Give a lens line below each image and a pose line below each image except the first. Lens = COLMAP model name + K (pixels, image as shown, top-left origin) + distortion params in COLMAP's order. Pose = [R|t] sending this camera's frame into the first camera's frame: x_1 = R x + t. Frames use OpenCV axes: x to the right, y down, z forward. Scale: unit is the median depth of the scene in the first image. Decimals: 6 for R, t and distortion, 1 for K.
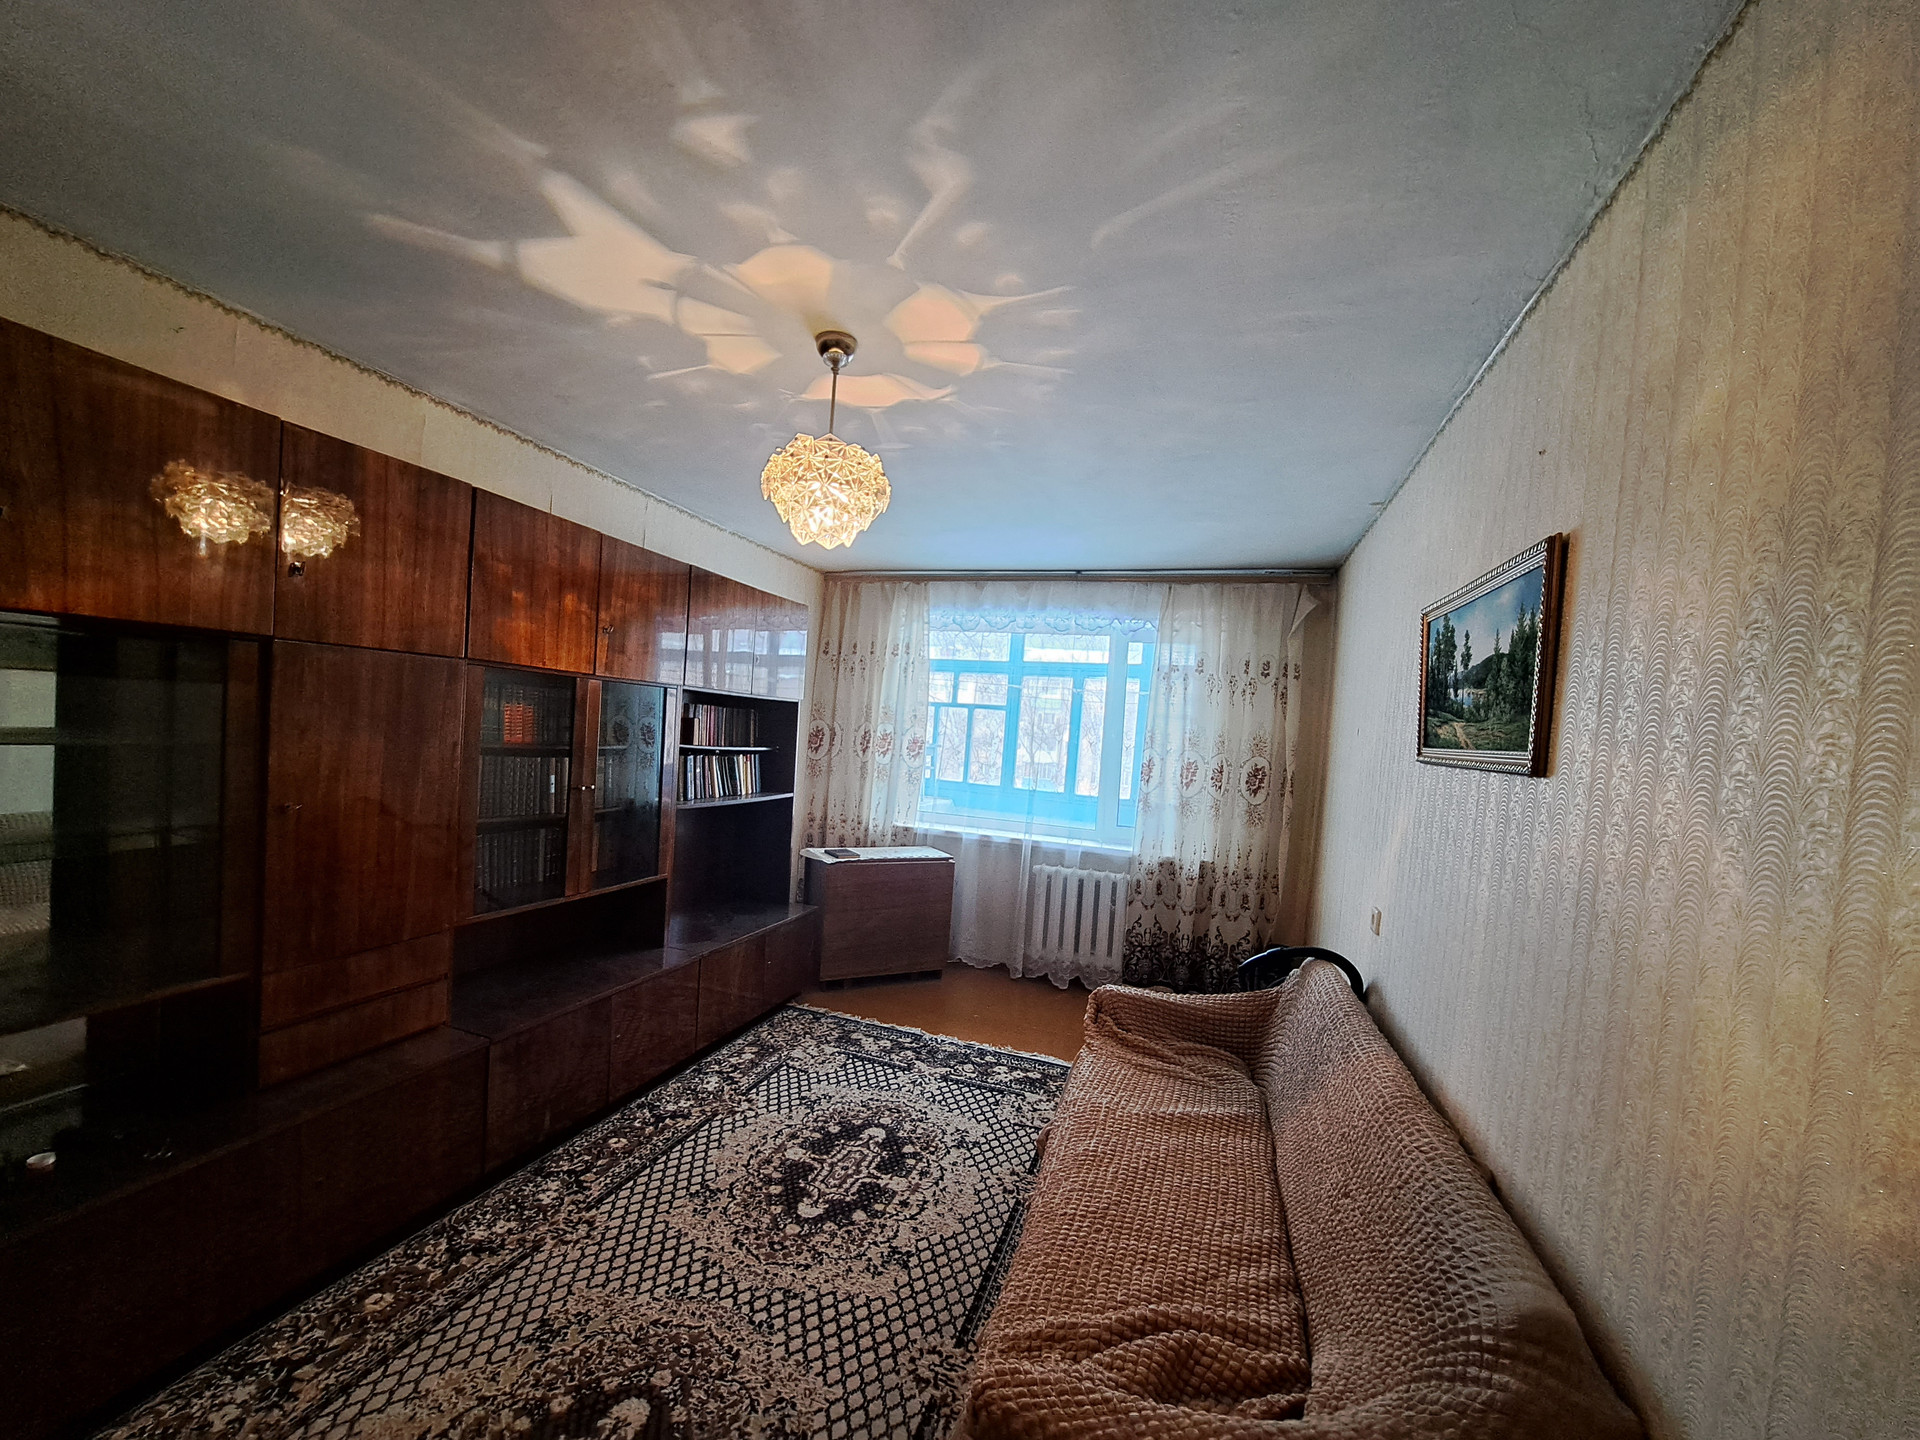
lens RADIAL K [[771.2, 0, 957.4], [0, 771.2, 731.1], [0, 0, 1]] dist [-0.000003, -0.000157]
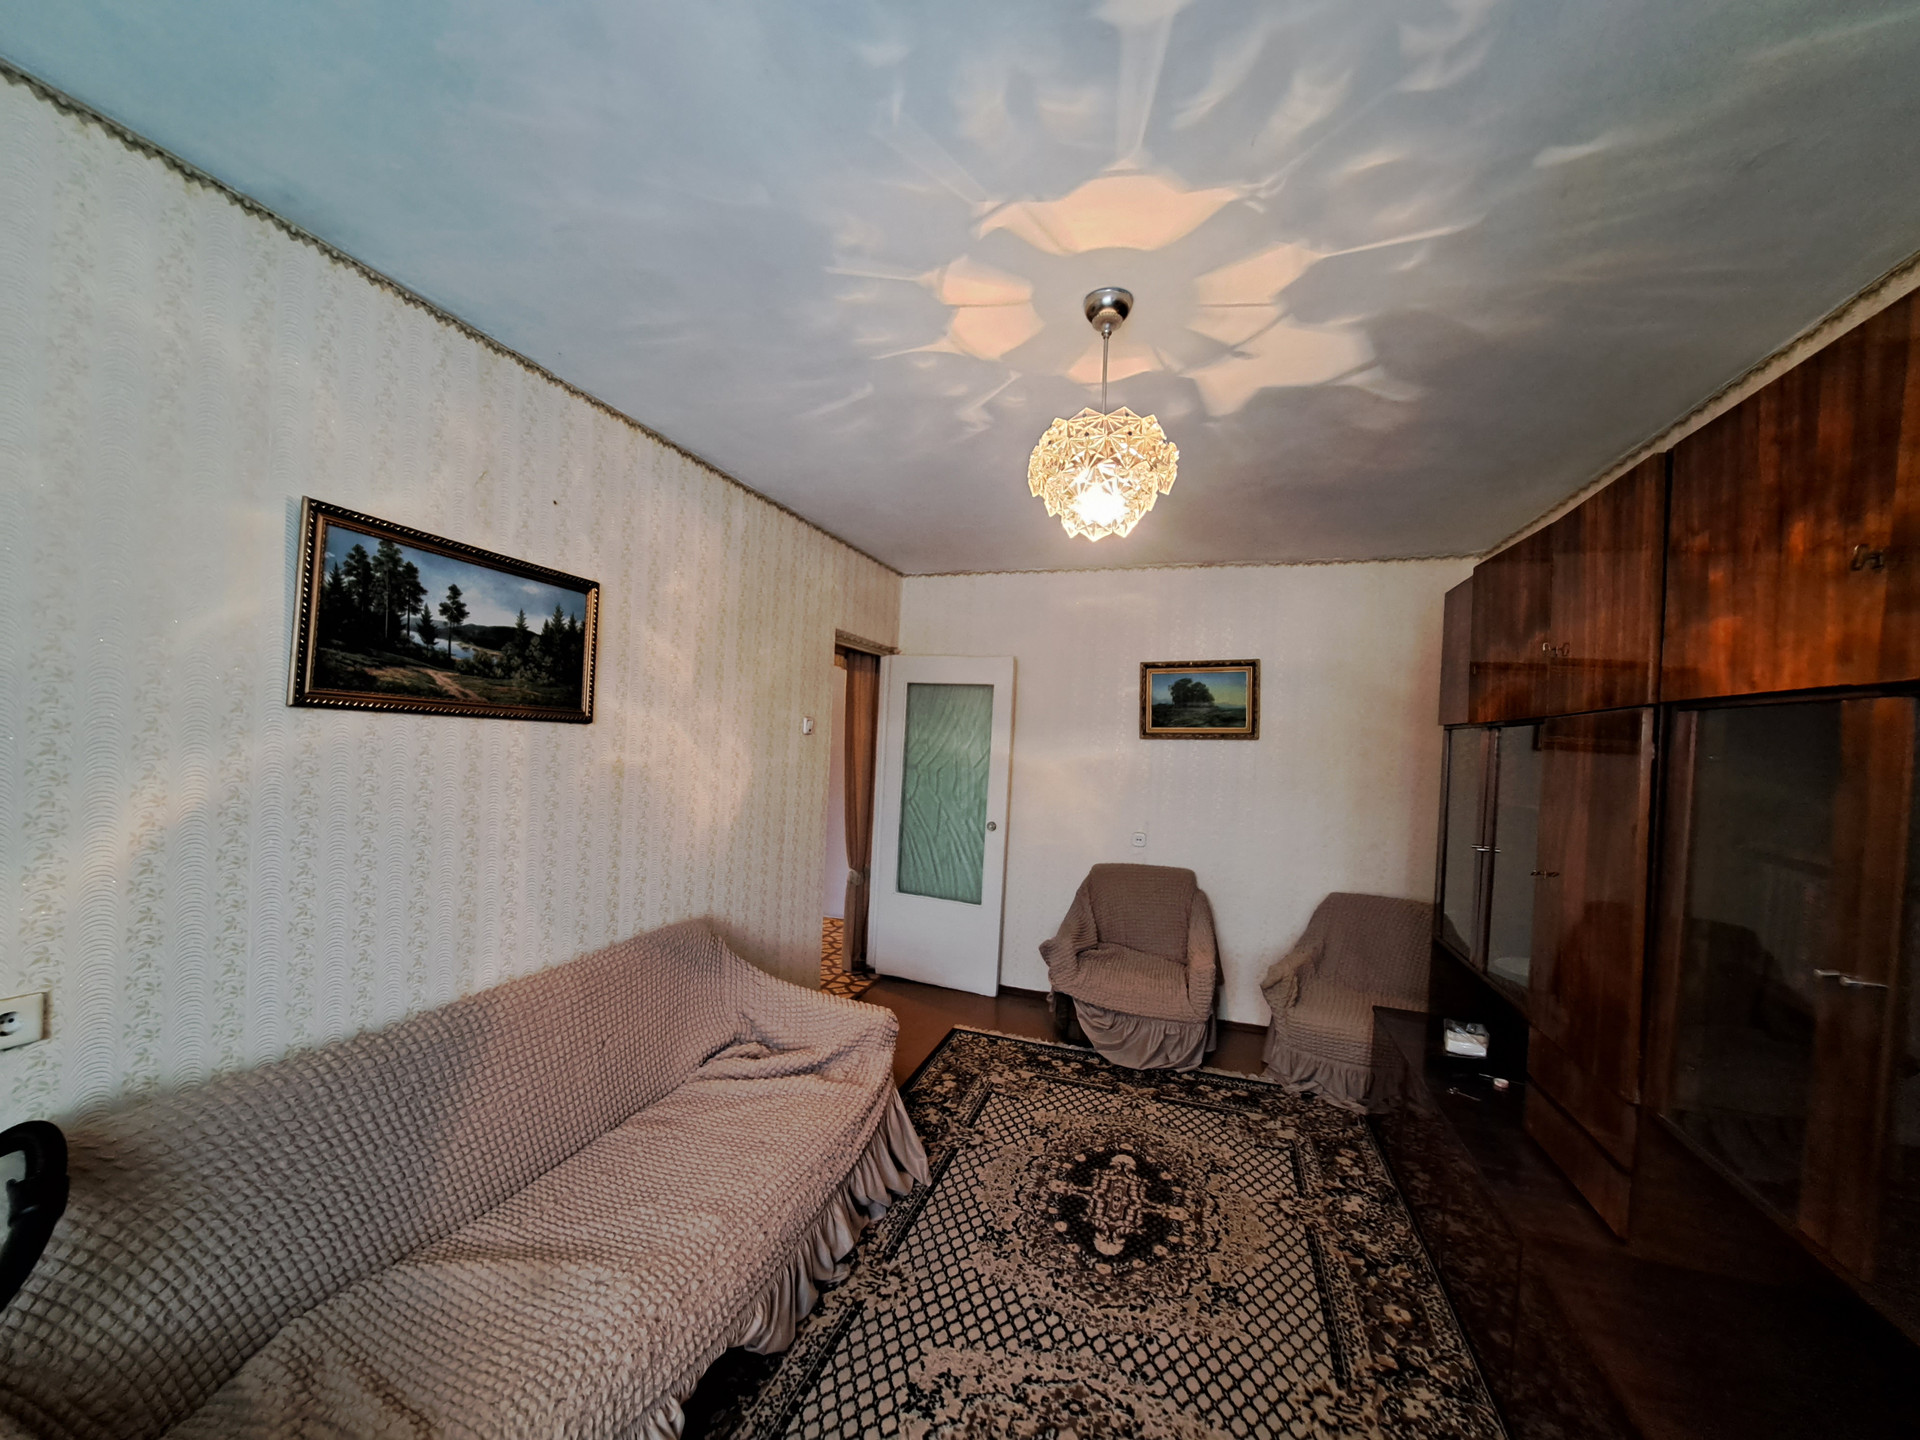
lens RADIAL K [[771.2, 0, 958.4], [0, 771.2, 729.3], [0, 0, 1]] dist [-0.000003, -0.000157]
pose [[-0.994023, -0.109082, -0.004308, -0.038875], [-0.109011, 0.993938, -0.014240, 0.004700], [0.005836, -0.013686, -0.999889, 1.951011]]
